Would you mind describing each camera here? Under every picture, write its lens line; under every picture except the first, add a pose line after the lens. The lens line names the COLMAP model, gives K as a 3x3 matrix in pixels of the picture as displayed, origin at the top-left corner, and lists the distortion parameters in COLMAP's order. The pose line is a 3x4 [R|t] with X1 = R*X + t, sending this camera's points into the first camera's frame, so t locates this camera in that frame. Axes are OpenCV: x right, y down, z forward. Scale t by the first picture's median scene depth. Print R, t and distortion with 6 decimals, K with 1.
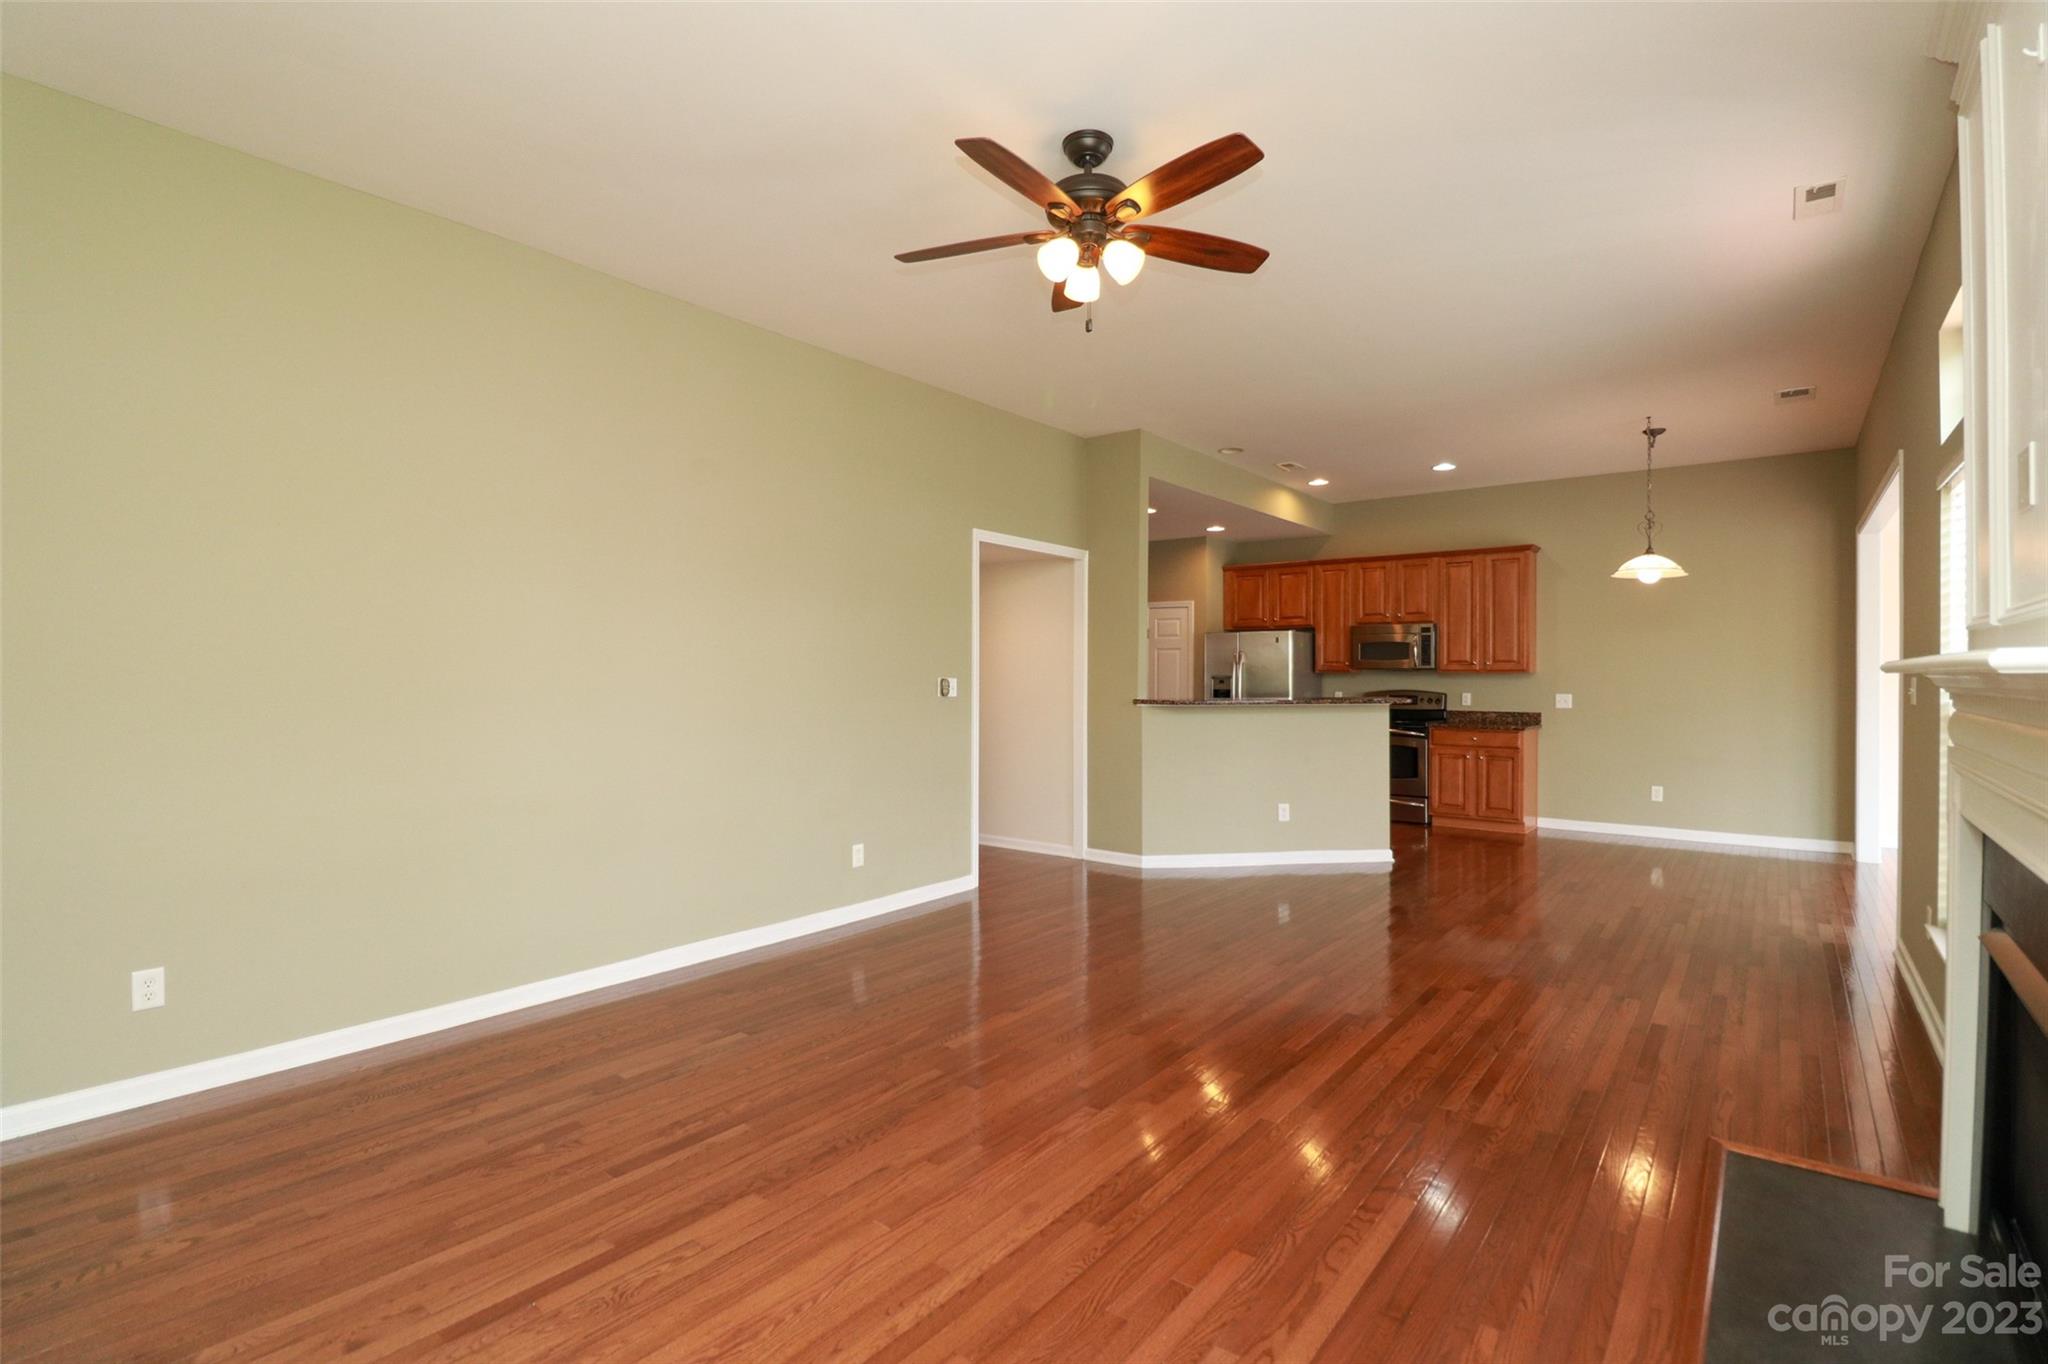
lens RADIAL K [[964.9, 0, 1055.2], [0, 964.9, 674.7], [0, 0, 1]] dist [0.000095, -0.000026]
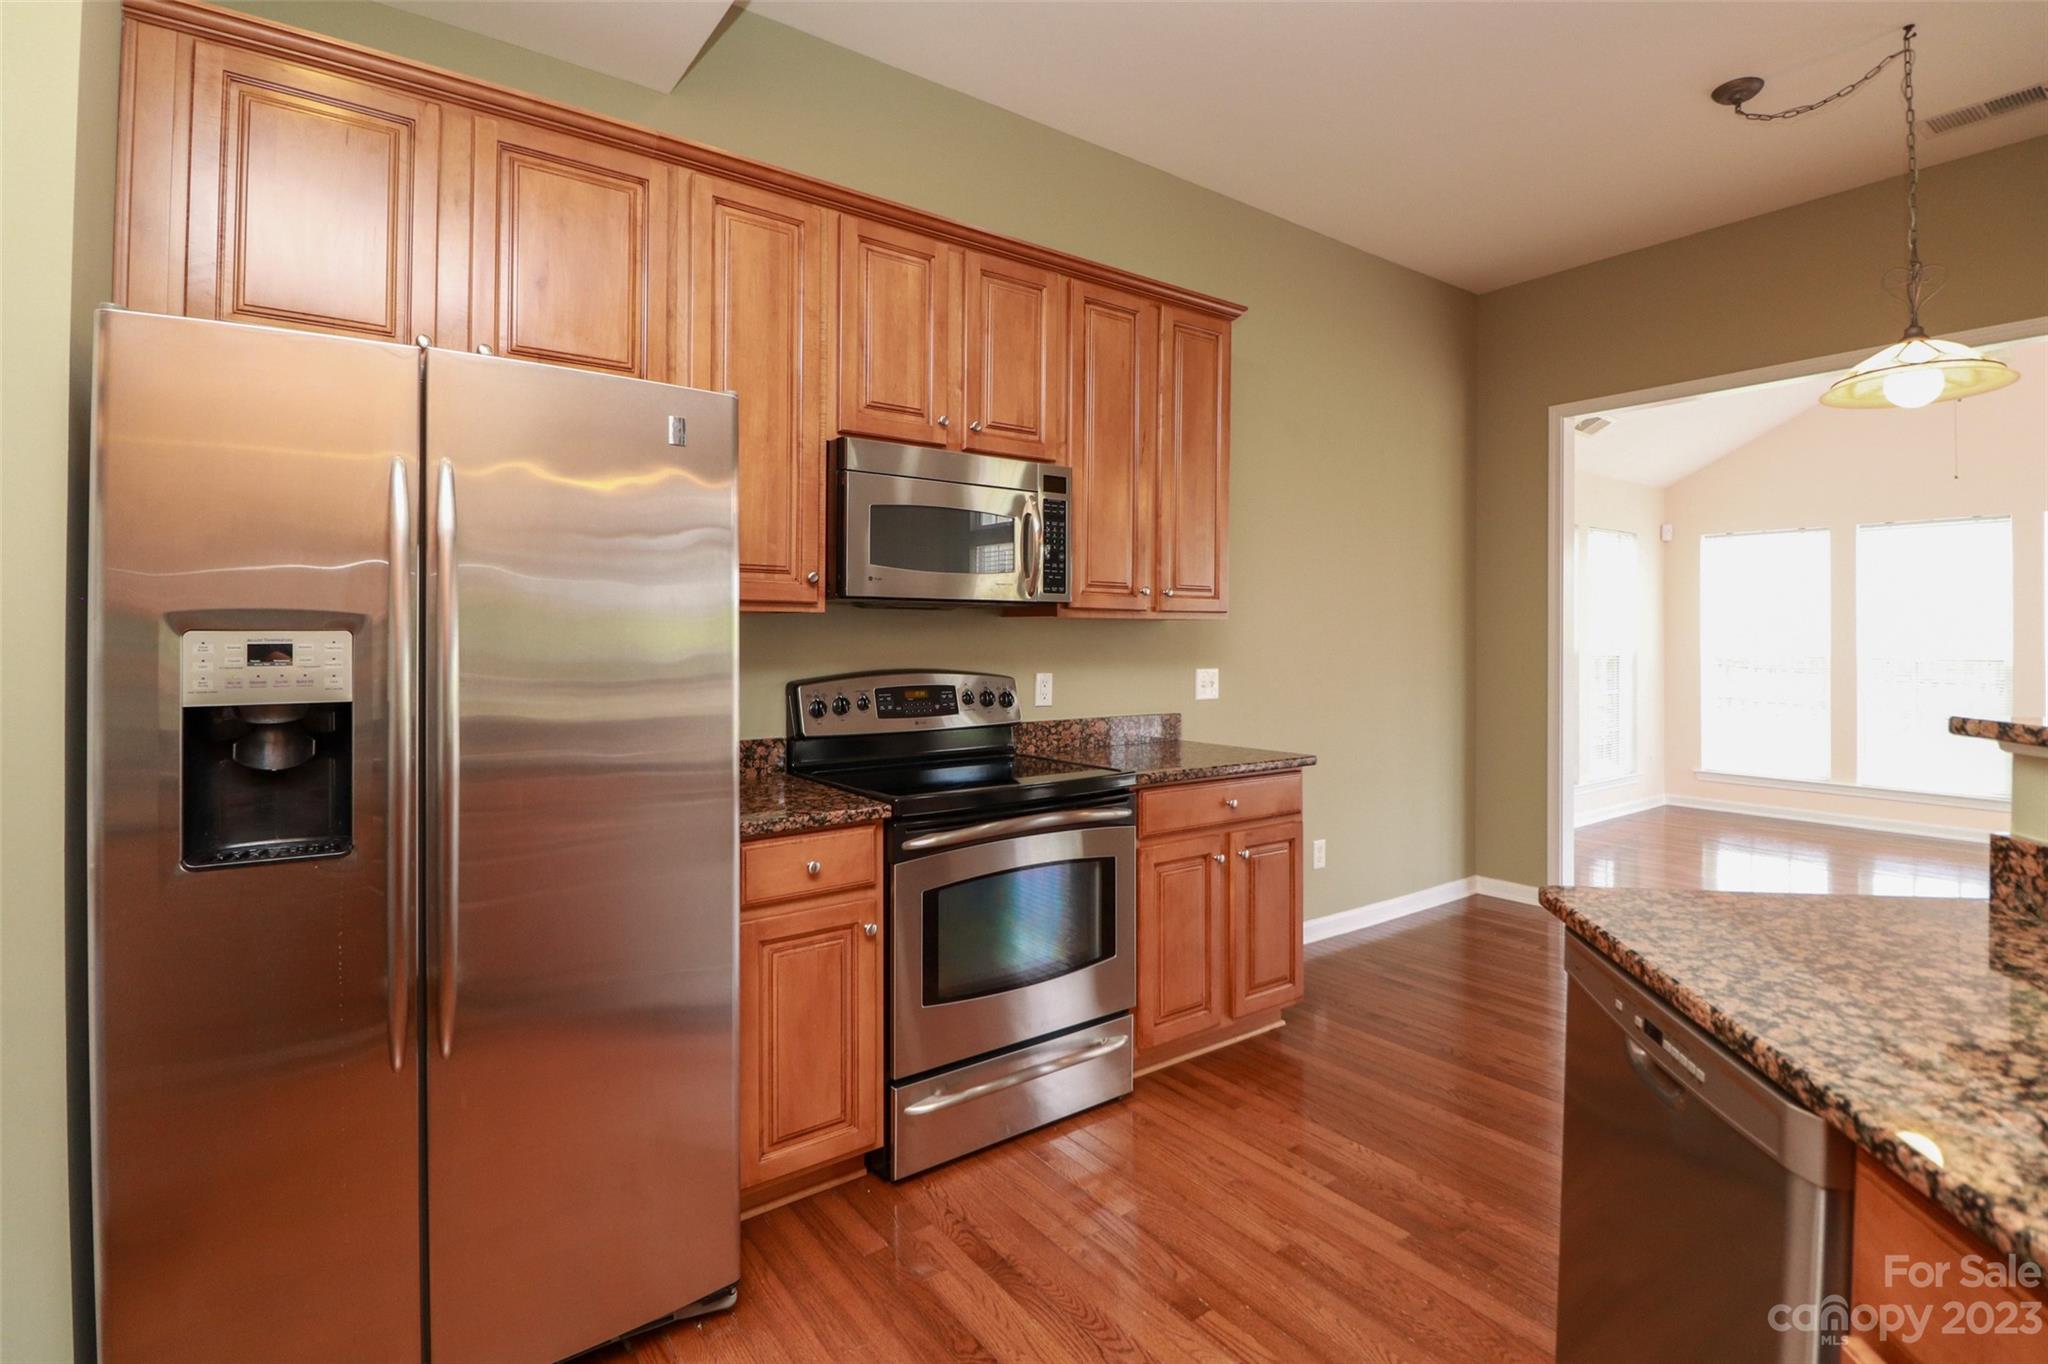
lens RADIAL K [[987.7, 0, 1052.8], [0, 987.7, 626.6], [0, 0, 1]] dist [0.000244, -0.009473]
pose [[0.294744, 0.007244, 0.955549, 0.069256], [-0.003172, 0.999973, -0.006602, 0.003979], [-0.955571, -0.001085, 0.294759, 0.977182]]
